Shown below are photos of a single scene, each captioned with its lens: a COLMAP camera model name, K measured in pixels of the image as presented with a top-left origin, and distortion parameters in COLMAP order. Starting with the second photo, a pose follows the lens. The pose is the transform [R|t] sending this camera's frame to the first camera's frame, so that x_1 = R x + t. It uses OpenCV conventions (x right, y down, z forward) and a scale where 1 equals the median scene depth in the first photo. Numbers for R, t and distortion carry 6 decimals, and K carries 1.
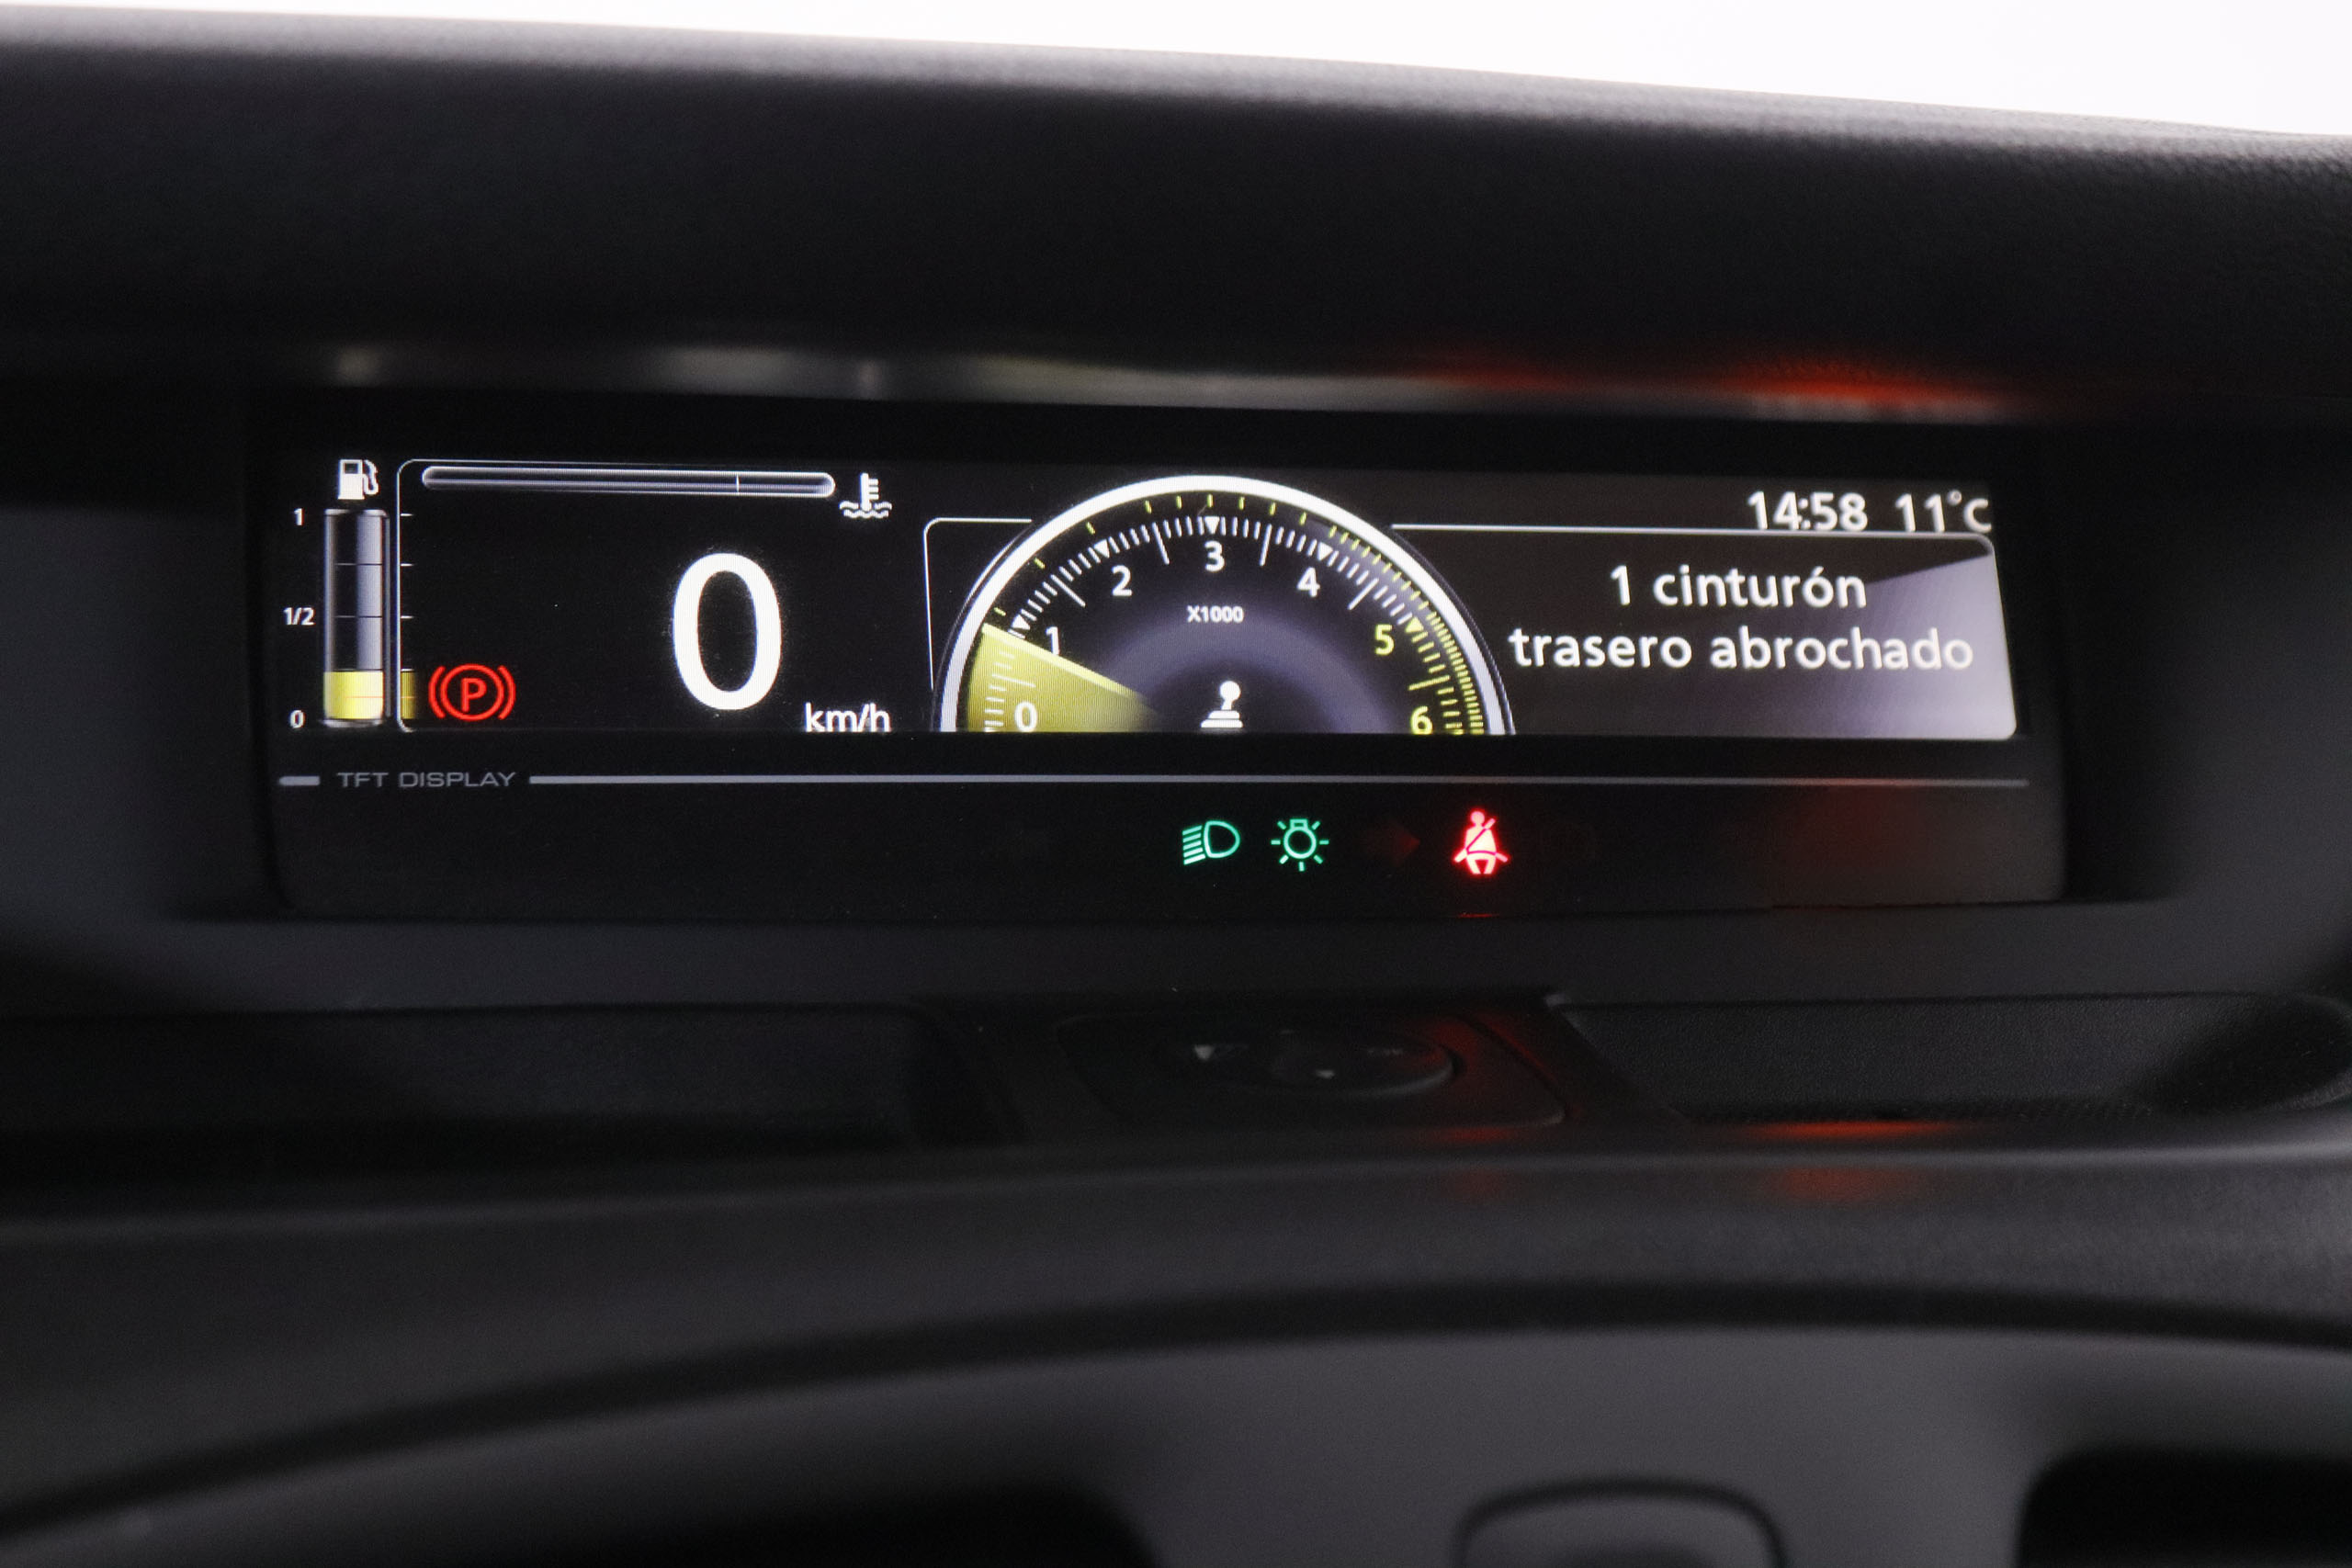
lens RADIAL K [[3999.0, 0, 1189.7], [0, 3999.0, 768.7], [0, 0, 1]] dist [0.038531, 0.000000]
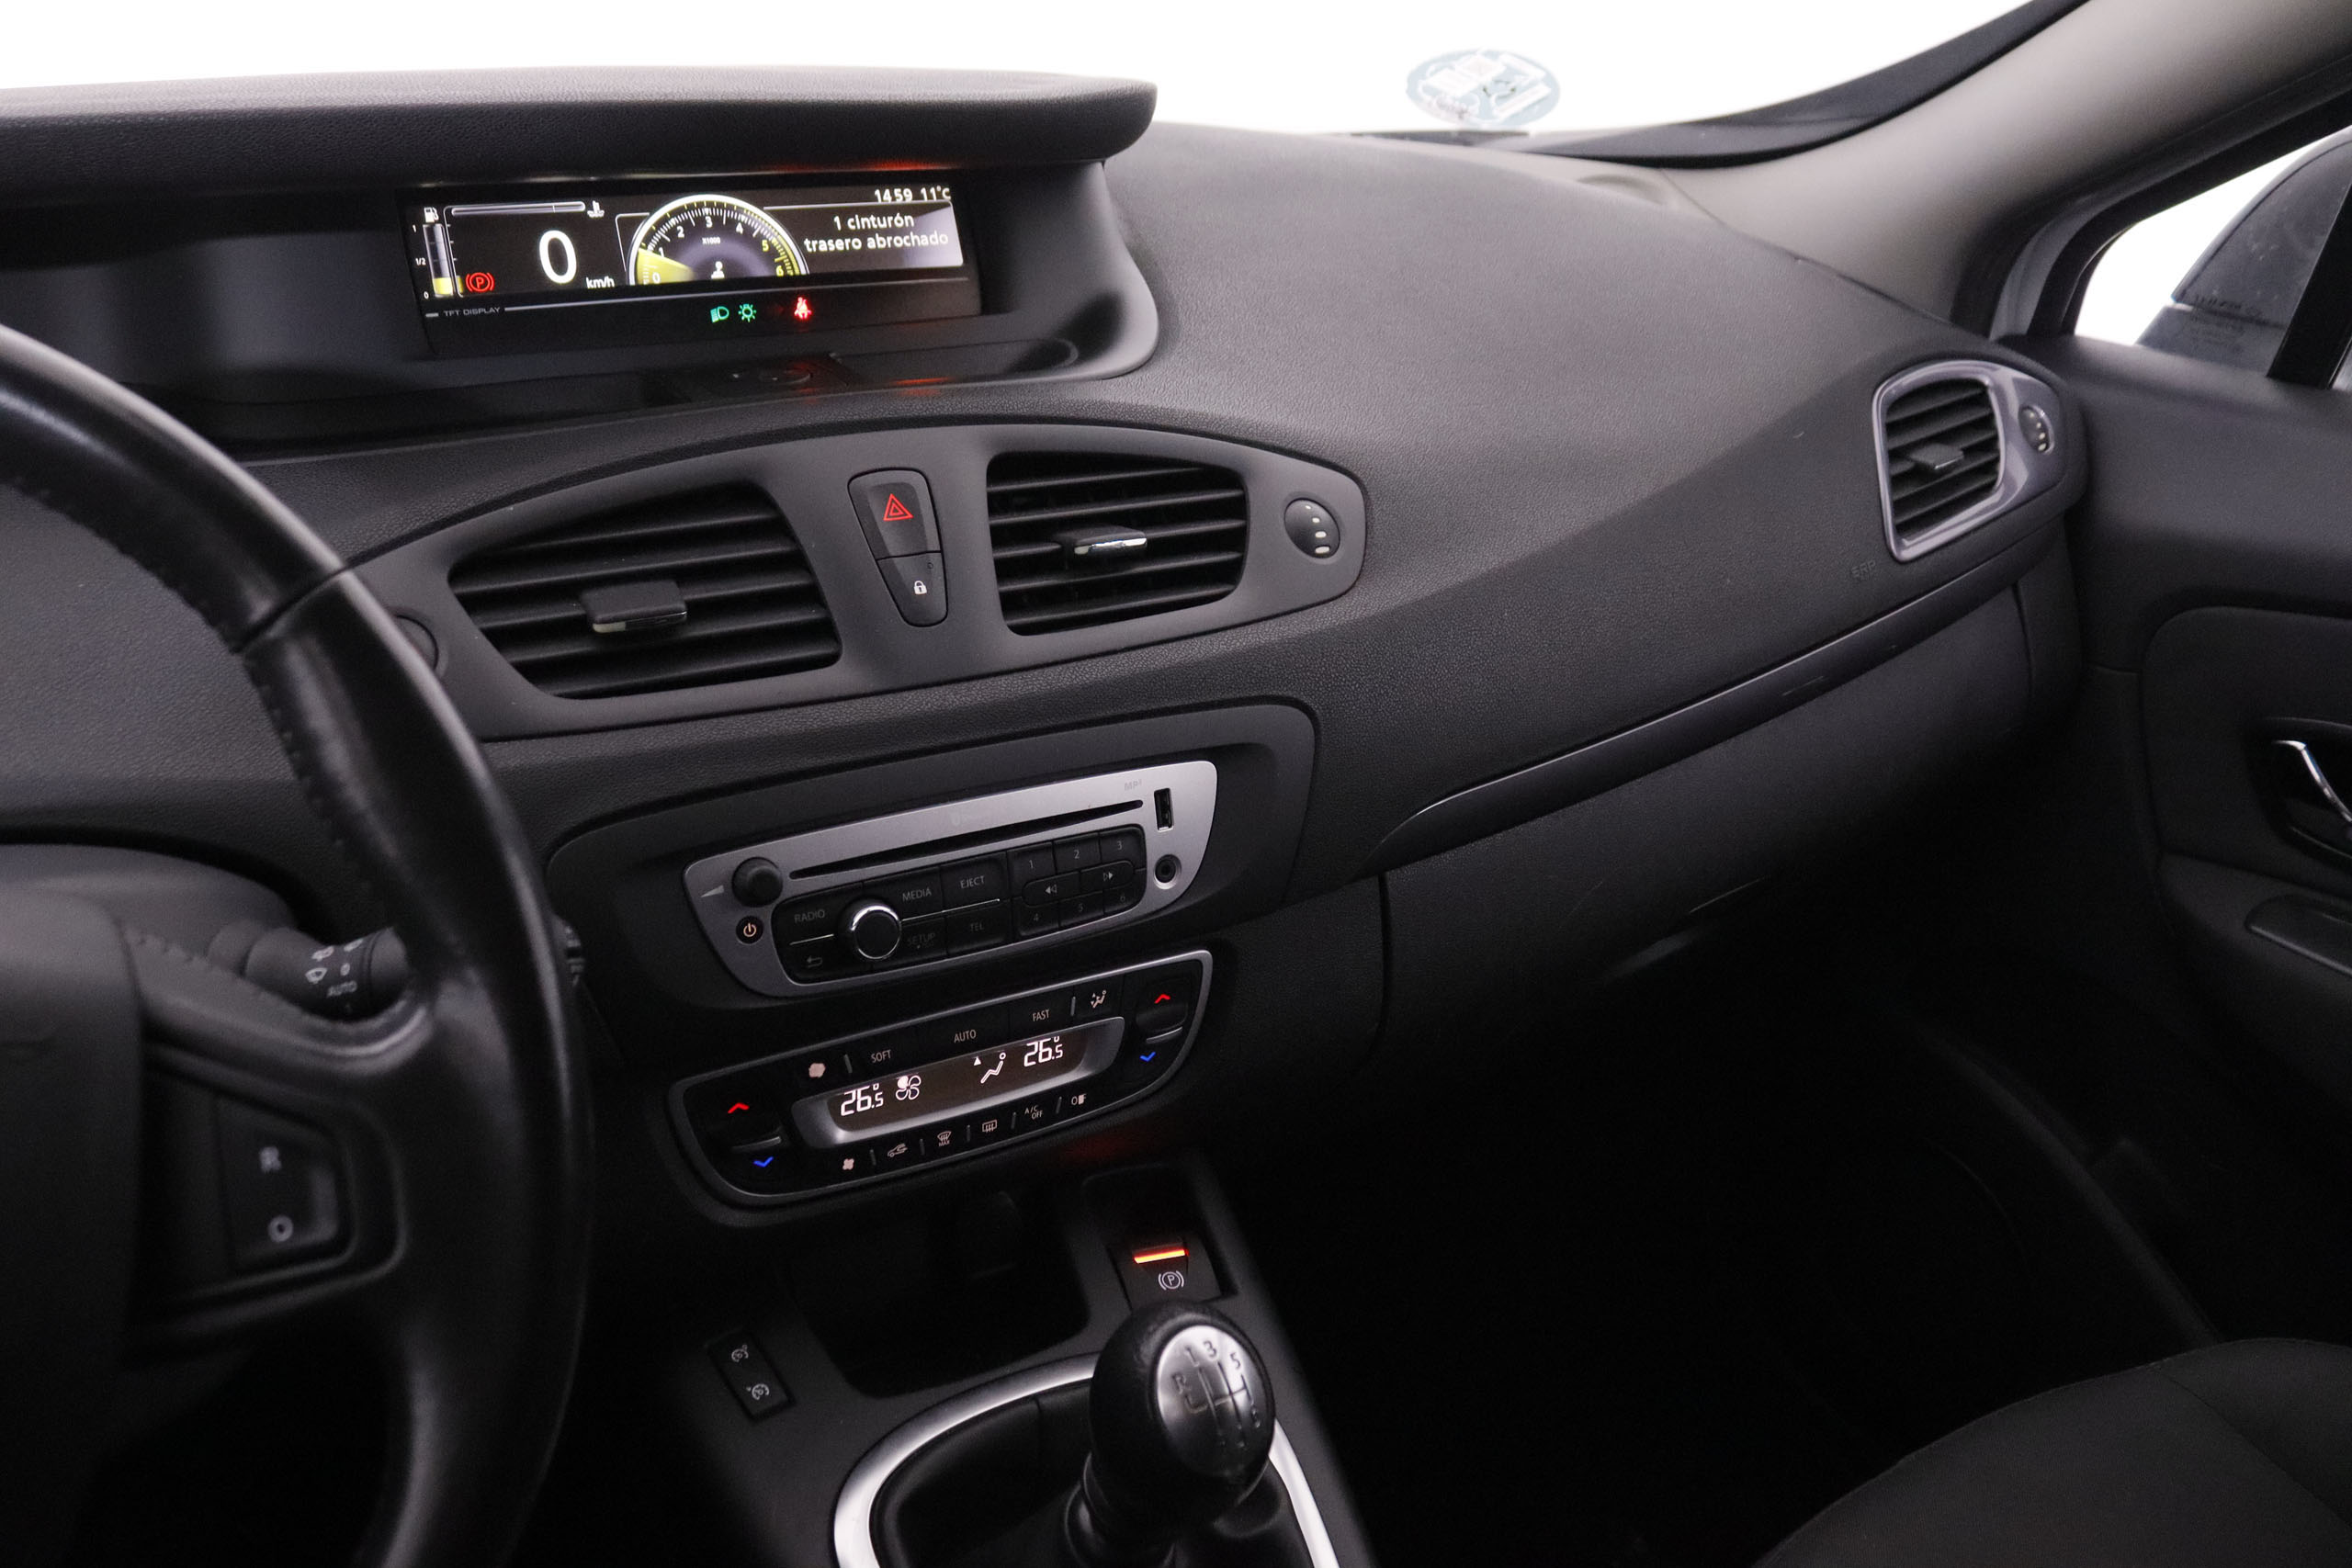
lens RADIAL K [[1973.6, 0, 1172.5], [0, 1973.6, 768.4], [0, 0, 1]] dist [-0.145111, 0.071831]
pose [[0.946267, -0.127230, 0.297308, -0.155663], [0.051786, 0.967108, 0.249039, 0.001613], [-0.319214, -0.220260, 0.921731, -0.599539]]
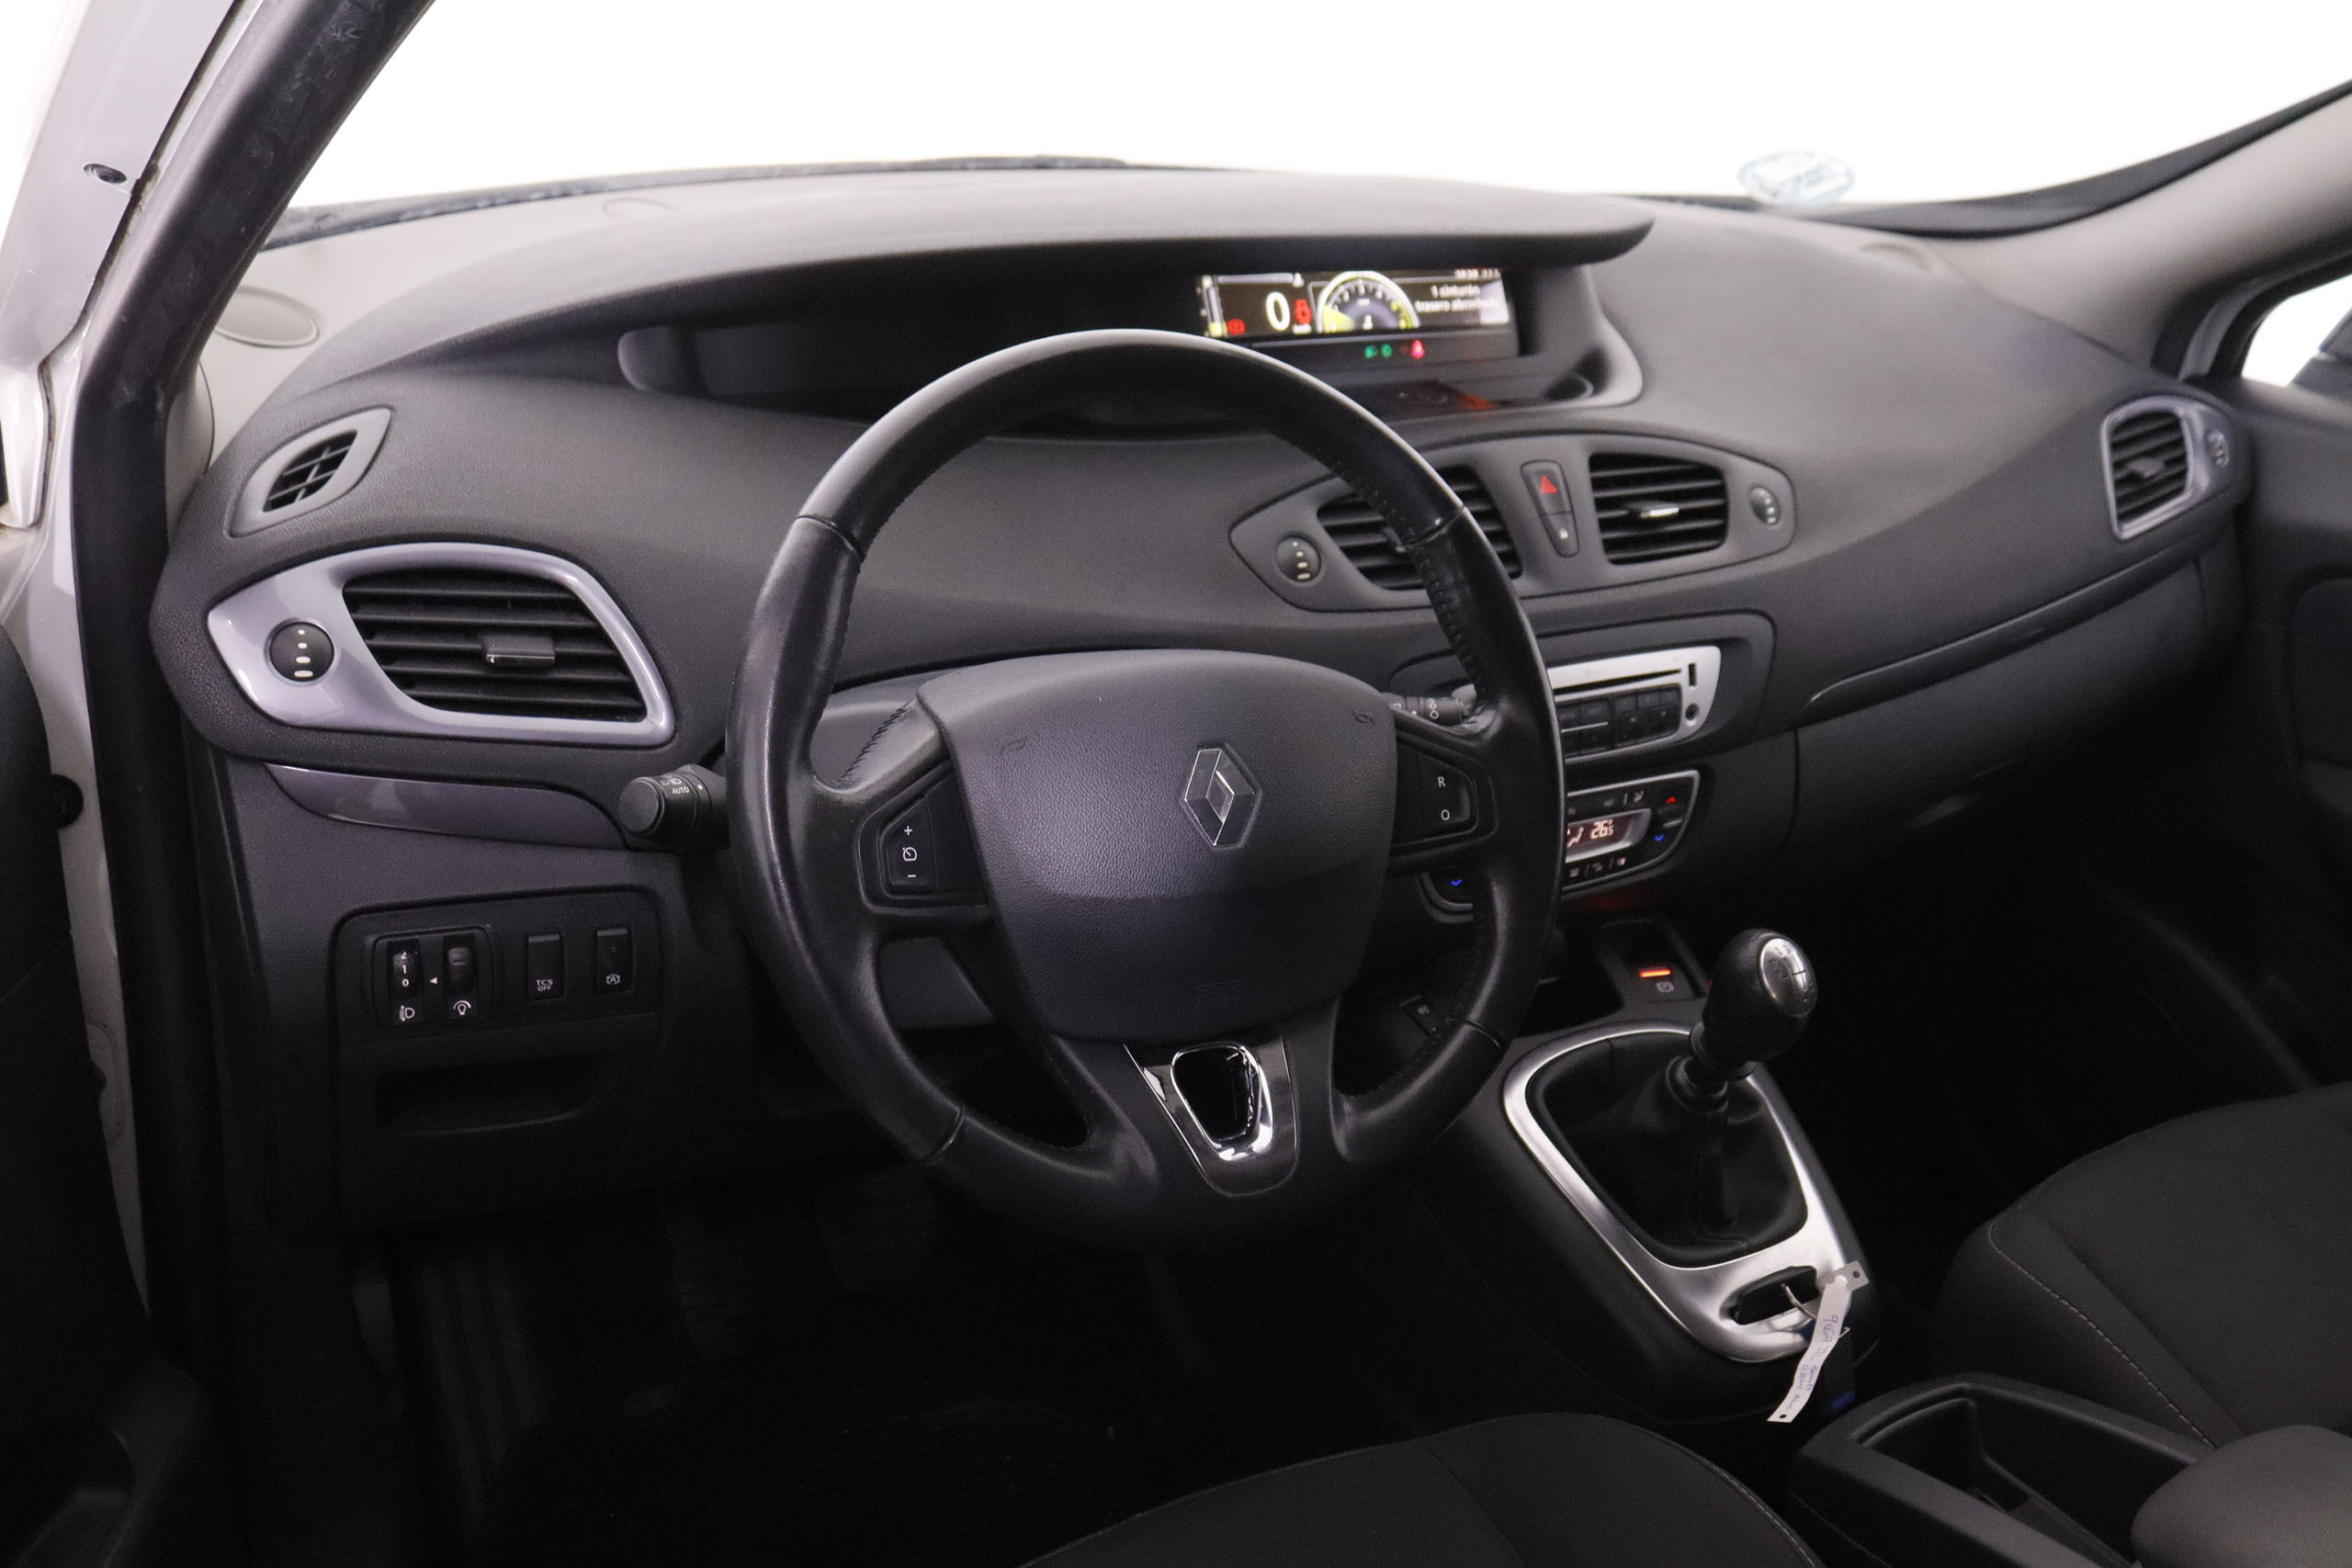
lens RADIAL K [[2194.2, 0, 1207.5], [0, 2194.2, 736.1], [0, 0, 1]] dist [-0.071835, 0.000000]
pose [[0.944954, -0.097575, 0.312317, -1.024672], [0.024319, 0.972805, 0.230346, -0.140017], [-0.326299, -0.210071, 0.921628, -1.424081]]
